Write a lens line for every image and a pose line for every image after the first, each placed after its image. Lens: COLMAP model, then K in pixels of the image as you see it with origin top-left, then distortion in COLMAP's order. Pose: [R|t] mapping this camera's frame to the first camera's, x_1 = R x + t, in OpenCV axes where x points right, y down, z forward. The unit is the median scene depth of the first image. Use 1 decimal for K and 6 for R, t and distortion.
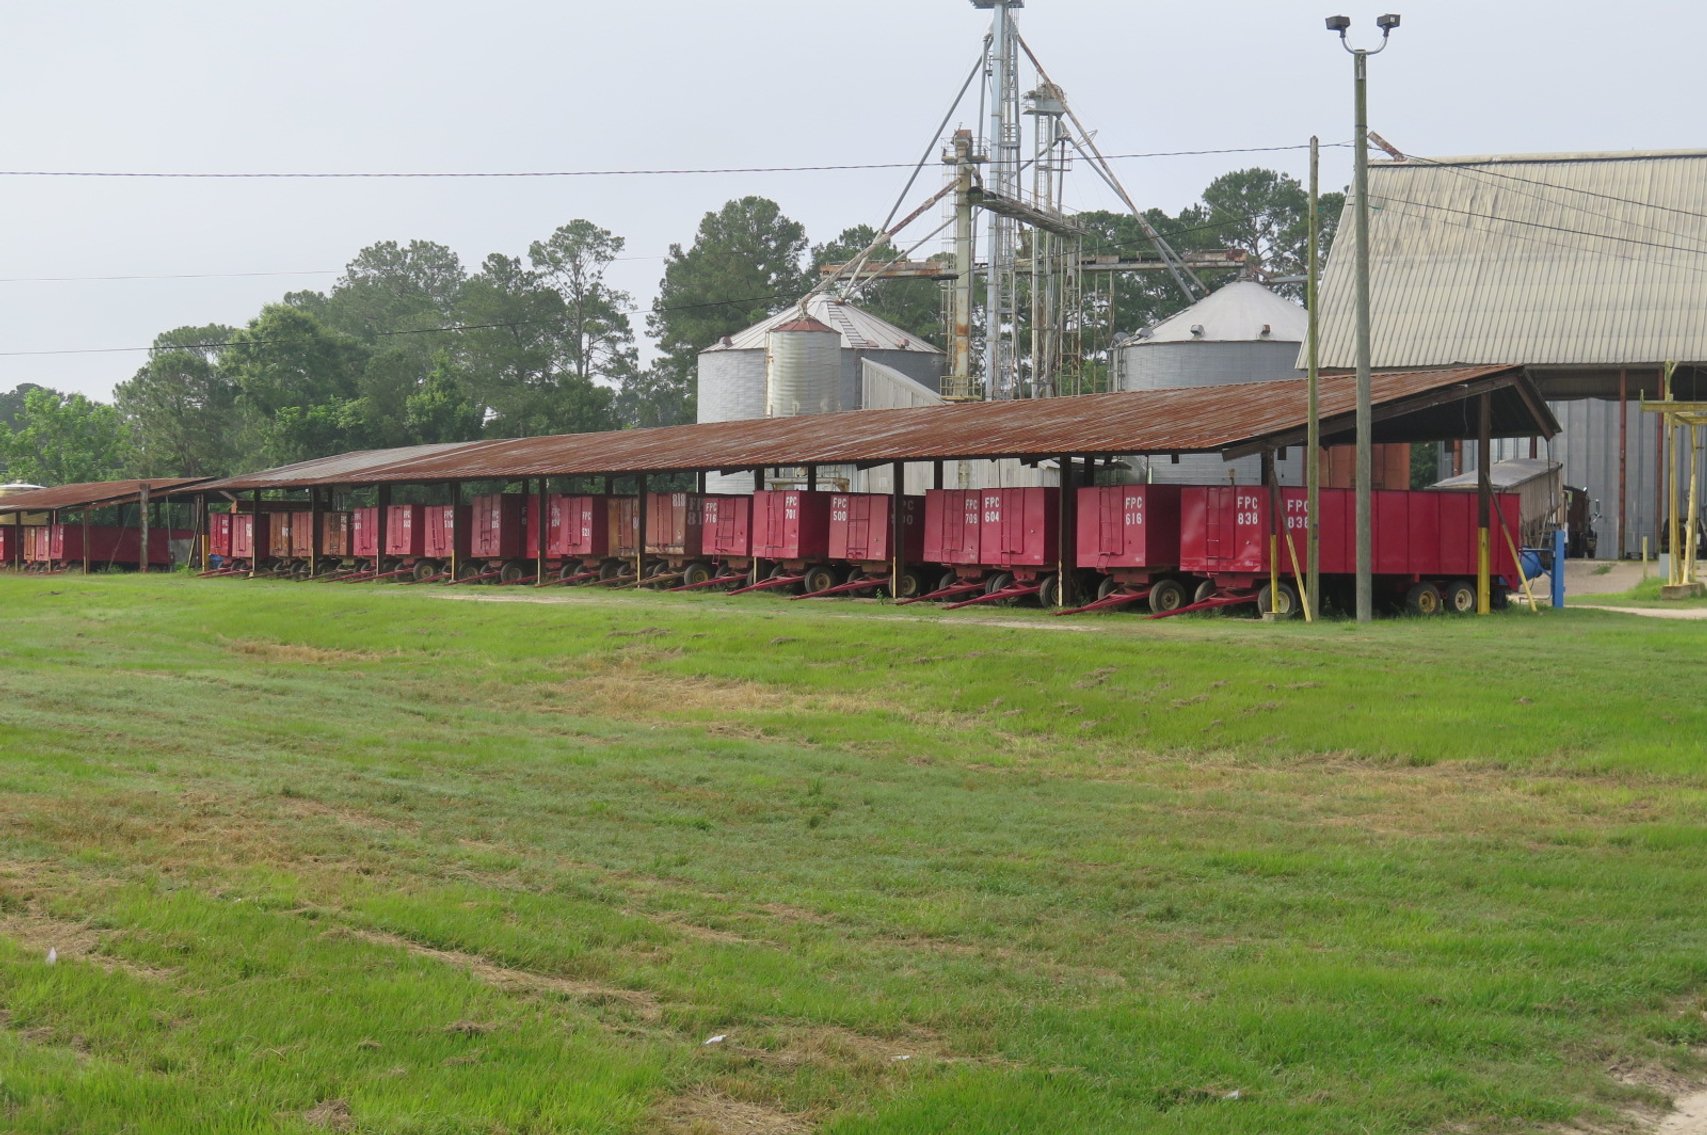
lens RADIAL K [[2929.9, 0, 853.5], [0, 2929.9, 567.5], [0, 0, 1]] dist [-0.001327, -0.001089]
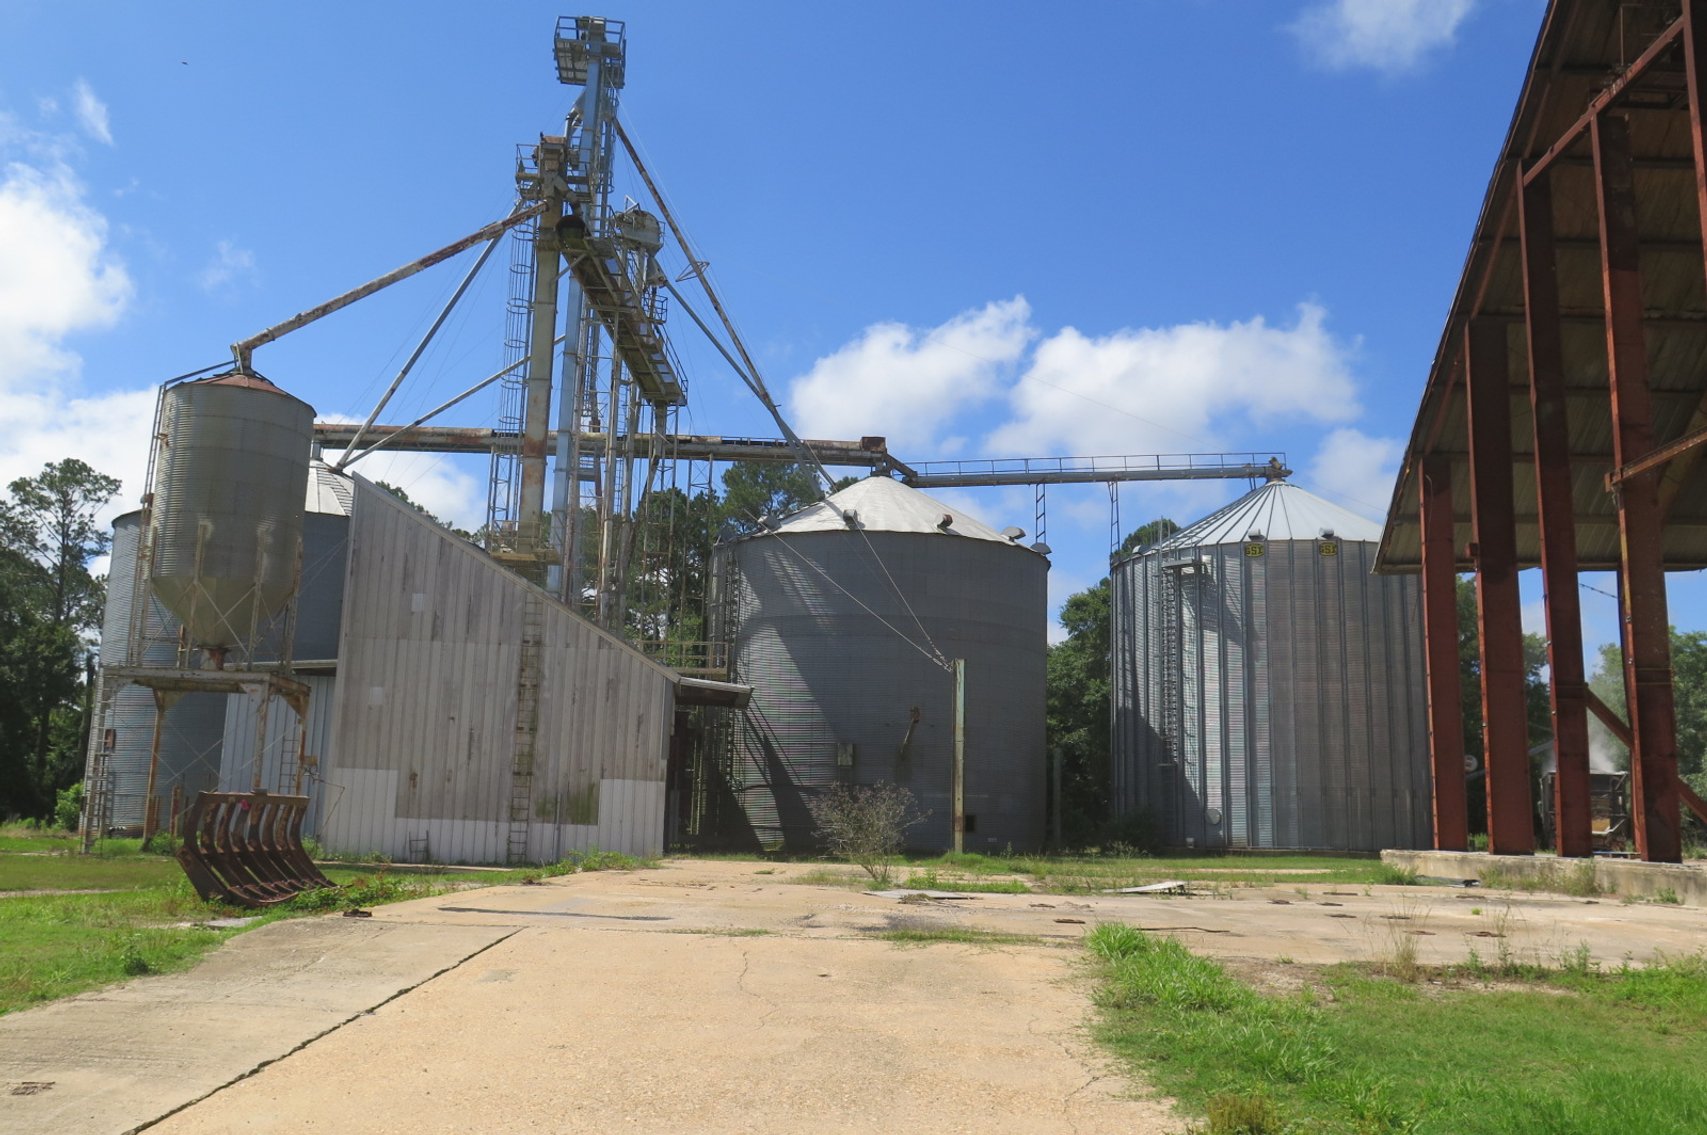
lens RADIAL K [[1420.8, 0, 853.5], [0, 1420.8, 567.5], [0, 0, 1]] dist [-0.000396, -0.002154]
pose [[0.947307, 0.072311, 0.312057, 0.009251], [-0.017159, 0.984243, -0.175985, -0.006776], [-0.319866, 0.161357, 0.933622, 0.645456]]
